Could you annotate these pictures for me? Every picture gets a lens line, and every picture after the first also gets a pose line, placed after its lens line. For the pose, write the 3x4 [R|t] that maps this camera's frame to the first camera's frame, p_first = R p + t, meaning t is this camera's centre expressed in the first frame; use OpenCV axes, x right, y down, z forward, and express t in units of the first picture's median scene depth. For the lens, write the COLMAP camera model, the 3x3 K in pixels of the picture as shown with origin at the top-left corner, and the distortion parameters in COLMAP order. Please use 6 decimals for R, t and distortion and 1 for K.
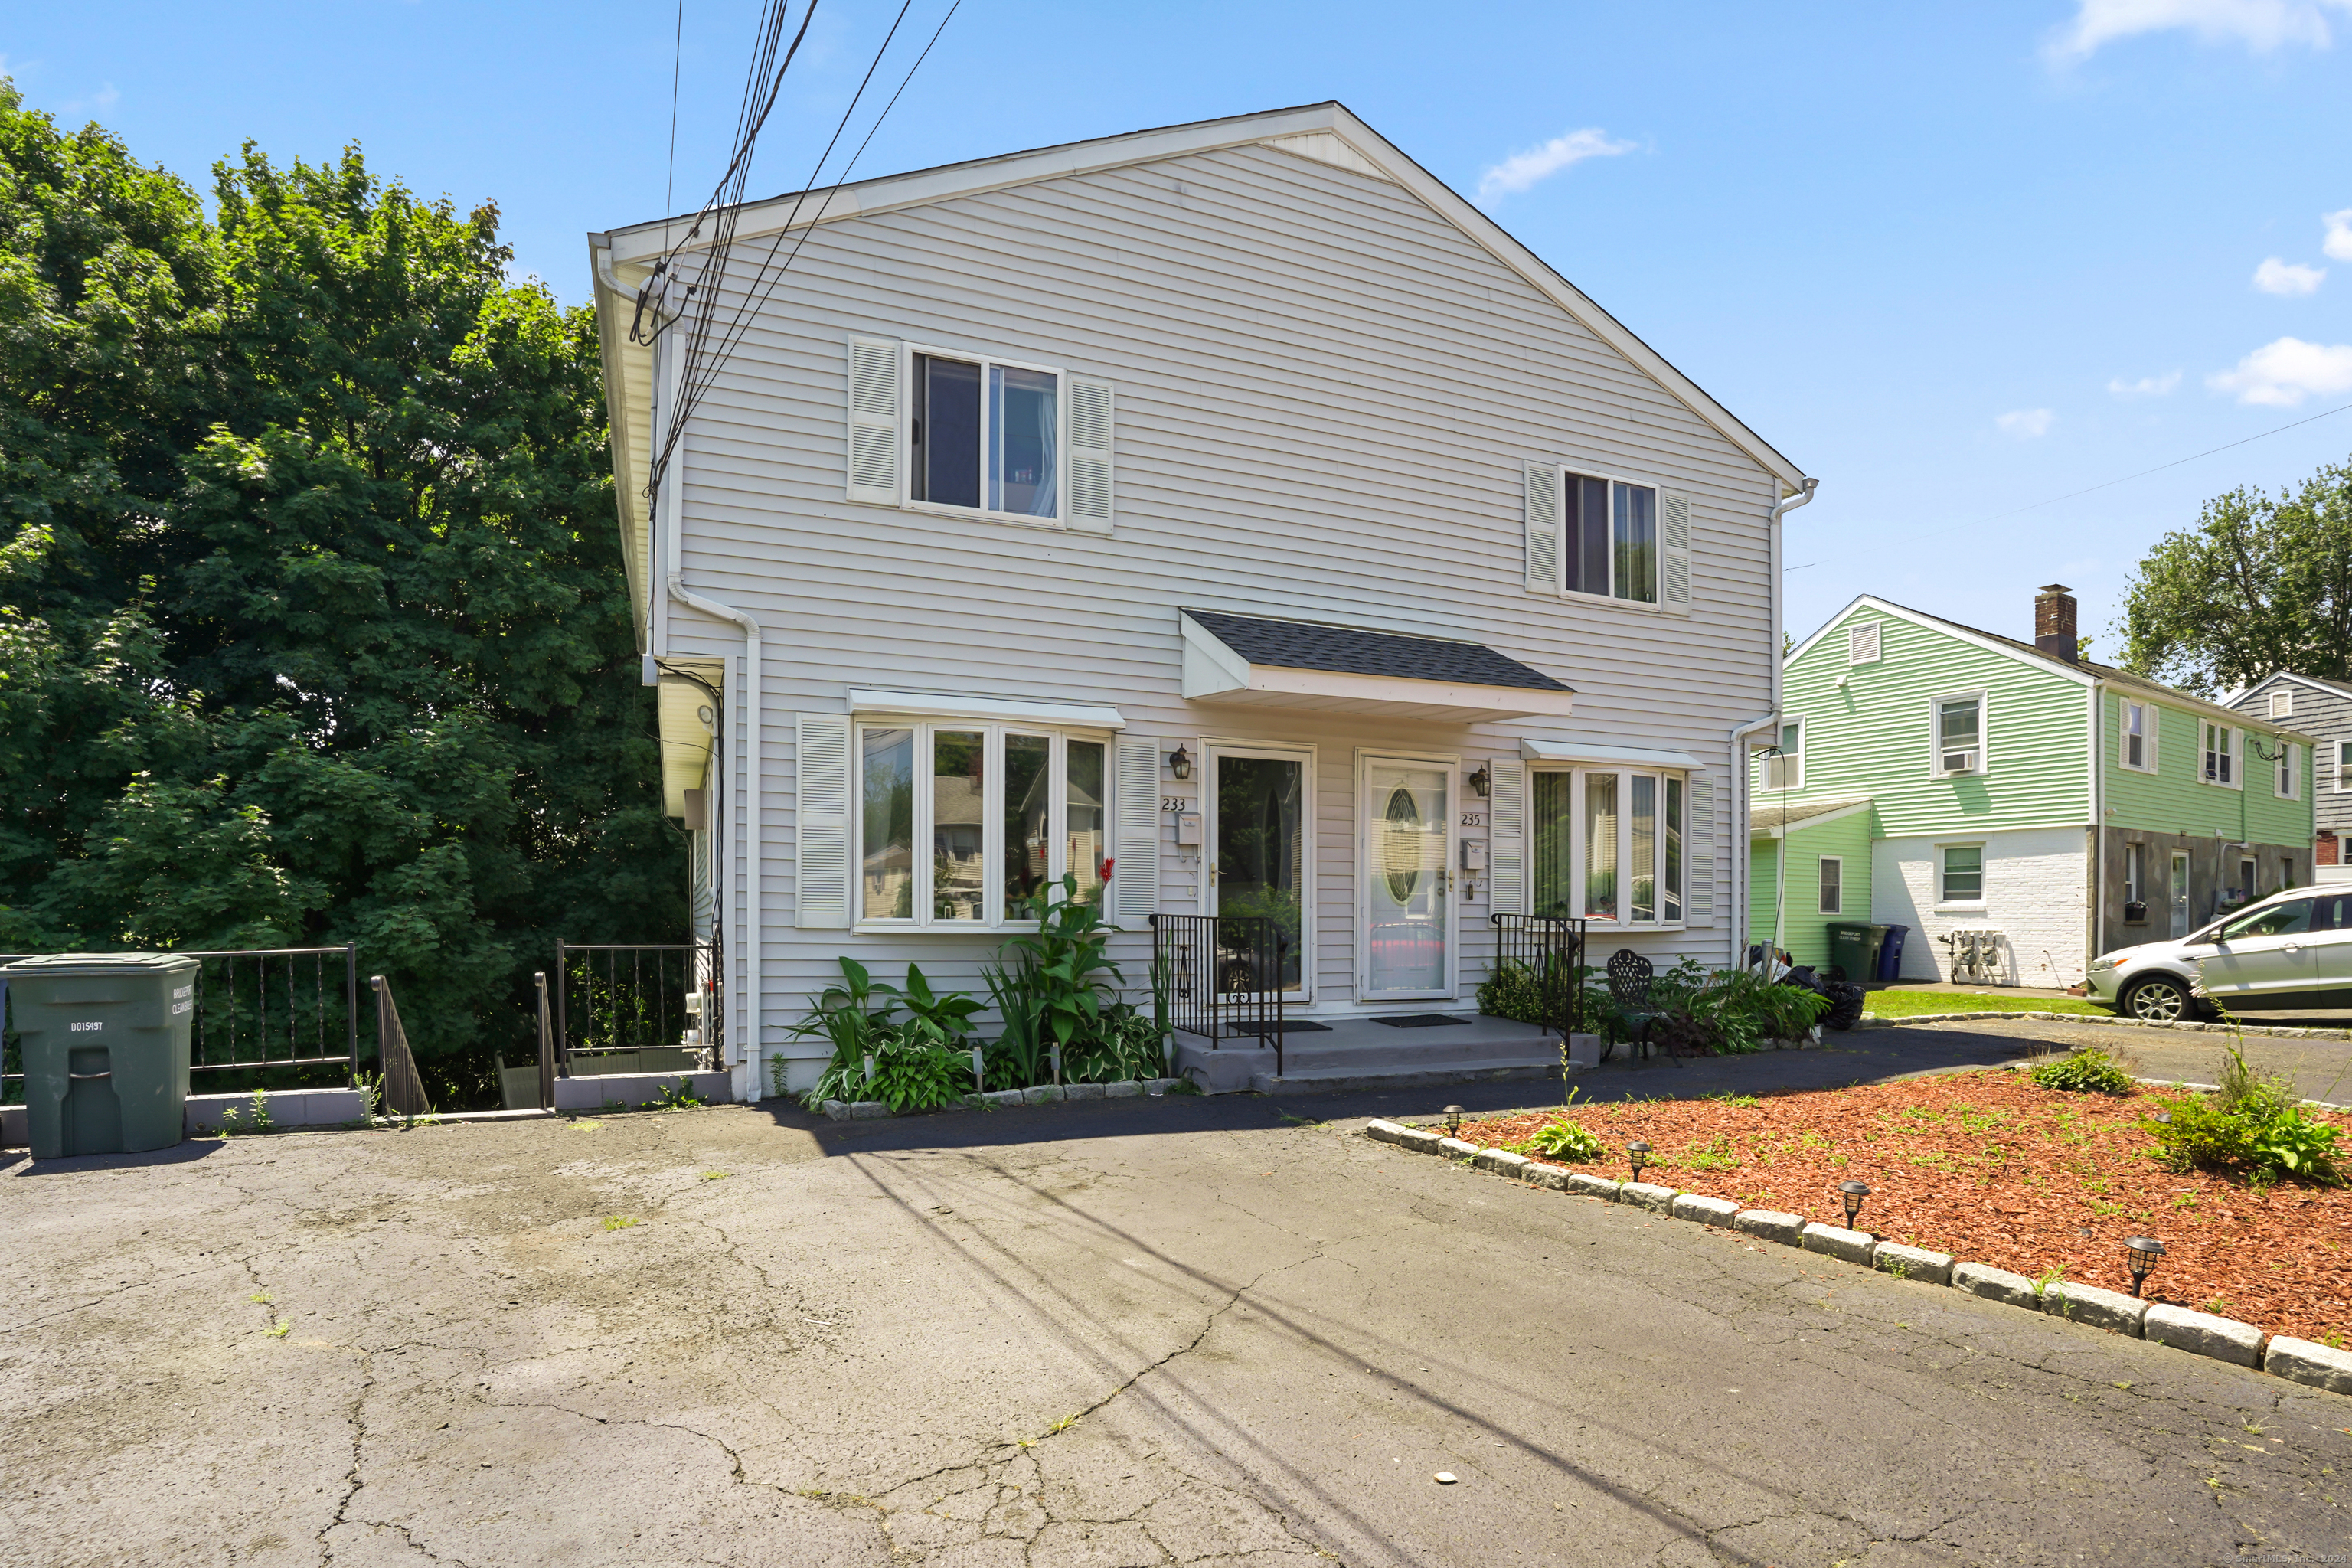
lens RADIAL K [[1405.8, 0, 1324.6], [0, 1405.8, 932.1], [0, 0, 1]] dist [-0.072203, 0.000838]
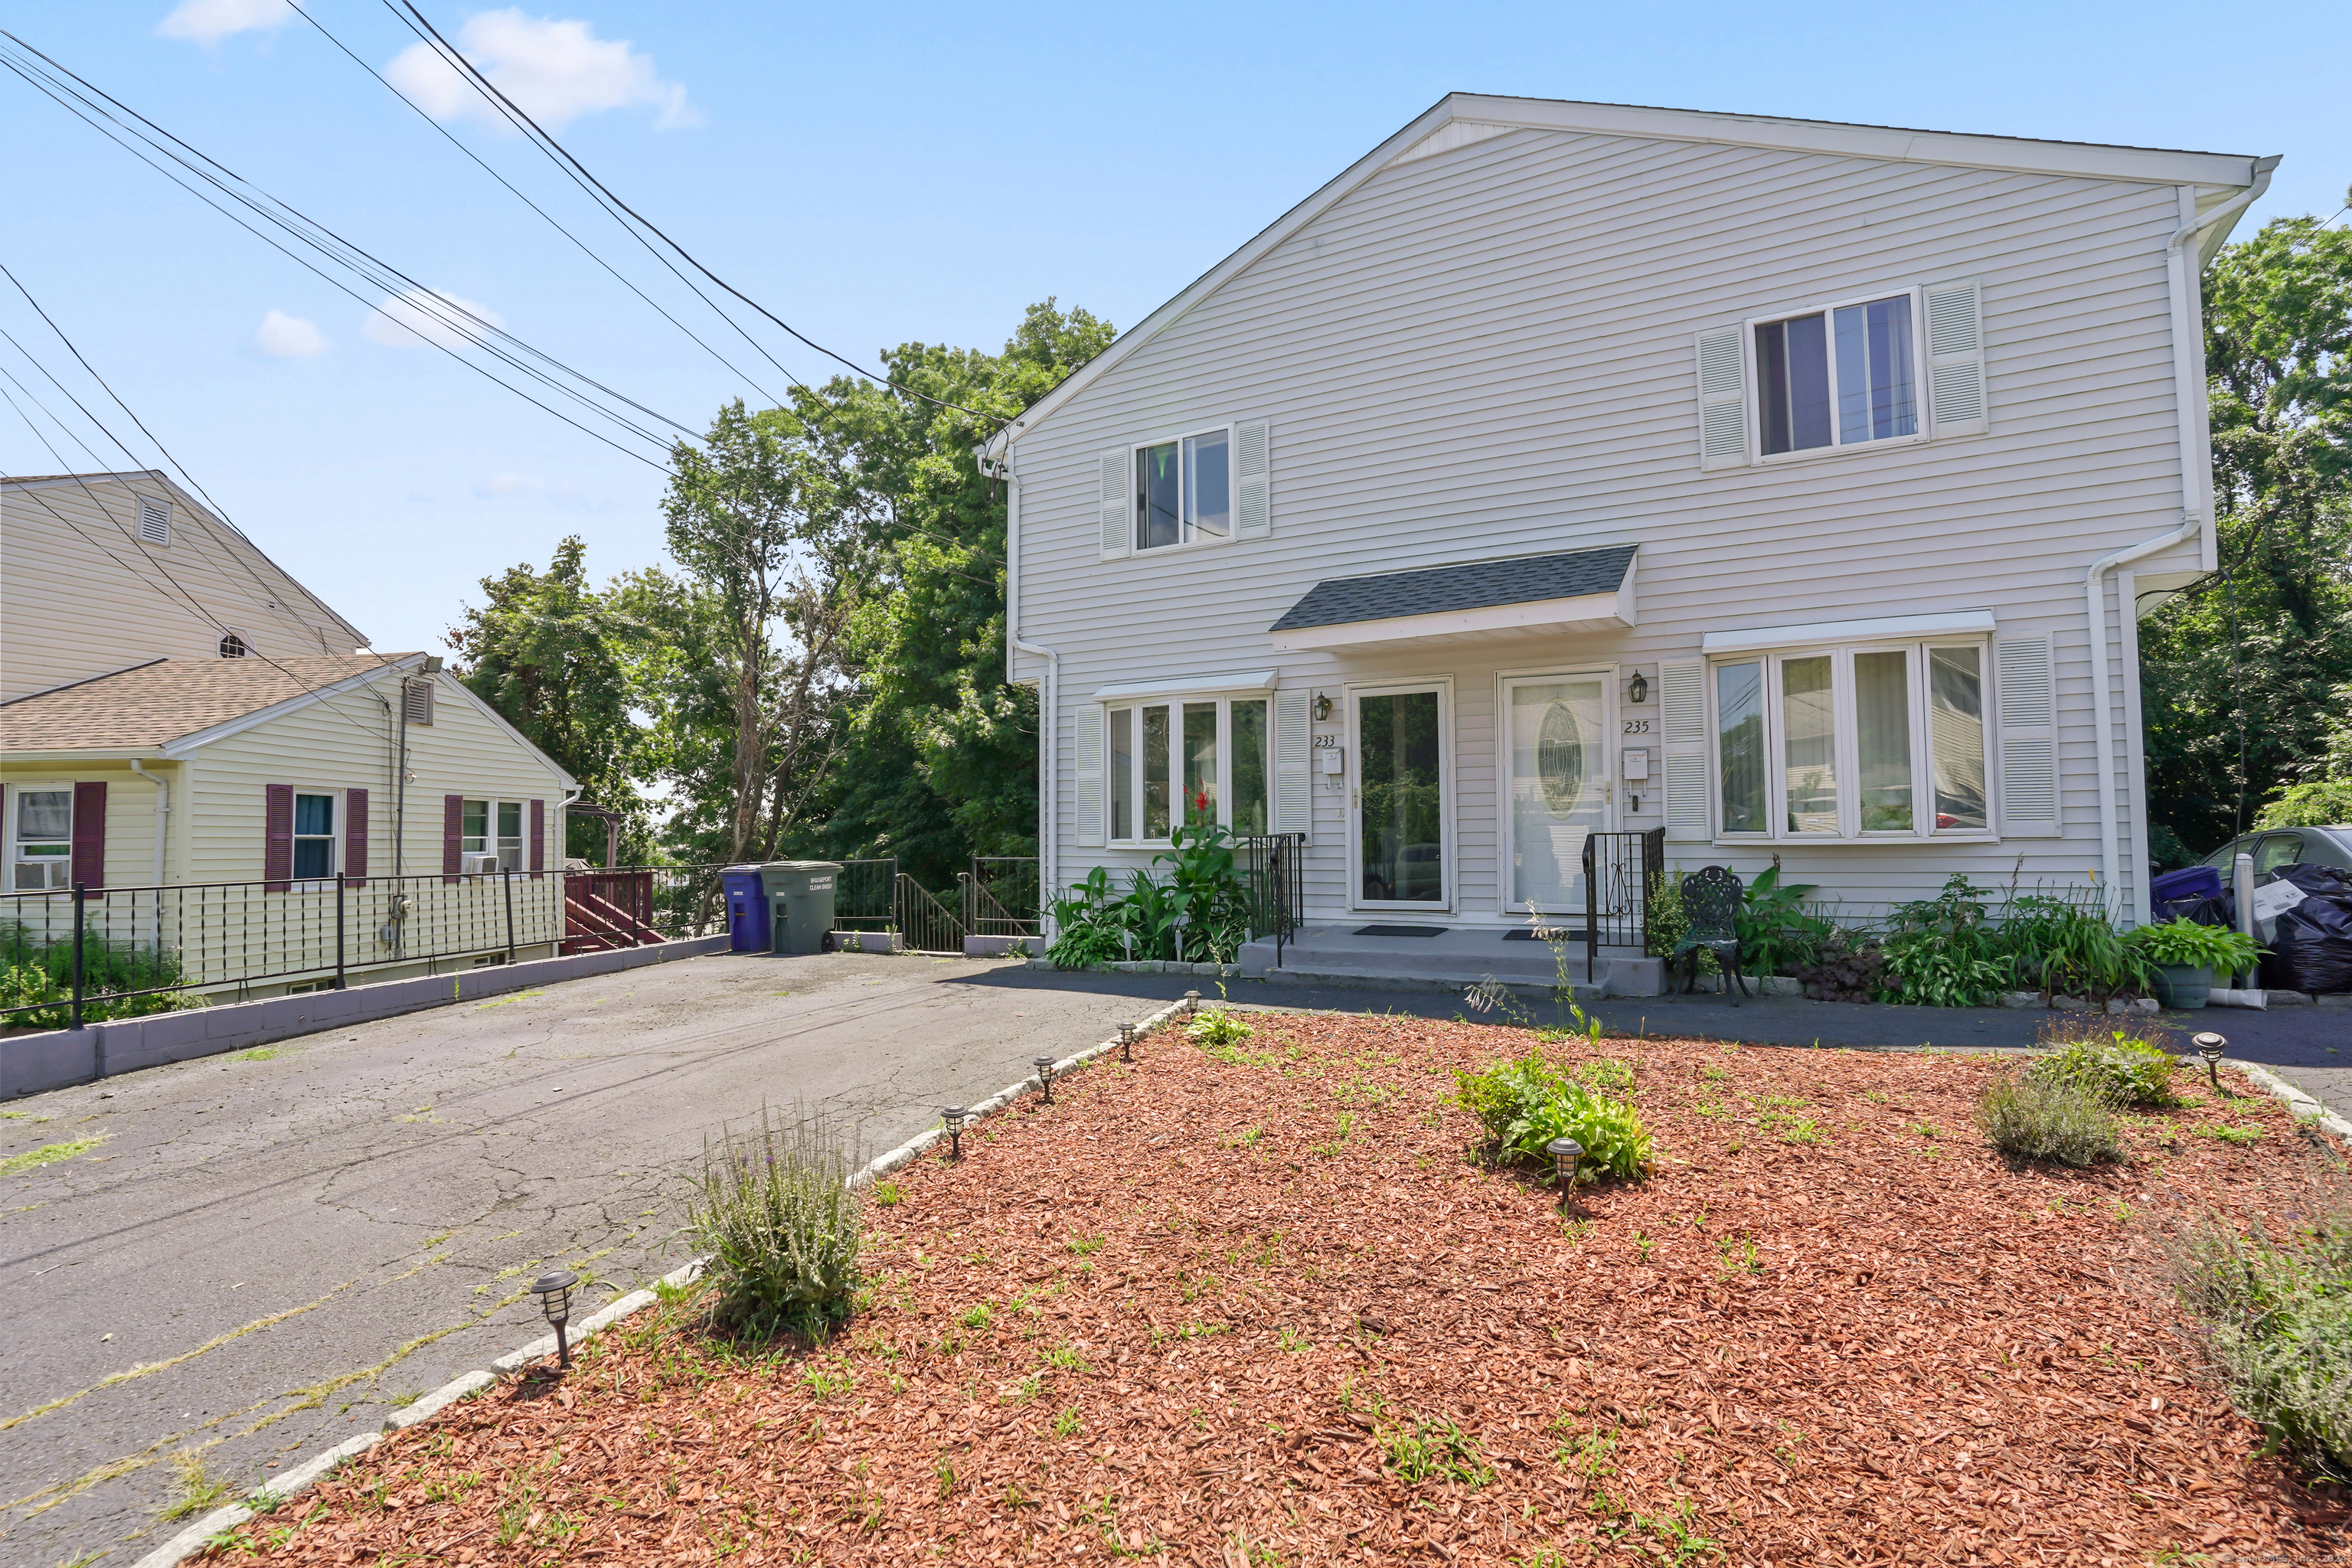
lens RADIAL K [[1174.5, 0, 1176.0], [0, 1174.5, 784.0], [0, 0, 1]] dist [-0.076152, 0.034416]
pose [[0.533183, -0.051151, -0.844452, 0.672553], [0.007159, 0.998408, -0.055957, 0.001564], [0.845969, 0.023790, 0.532701, 0.348342]]
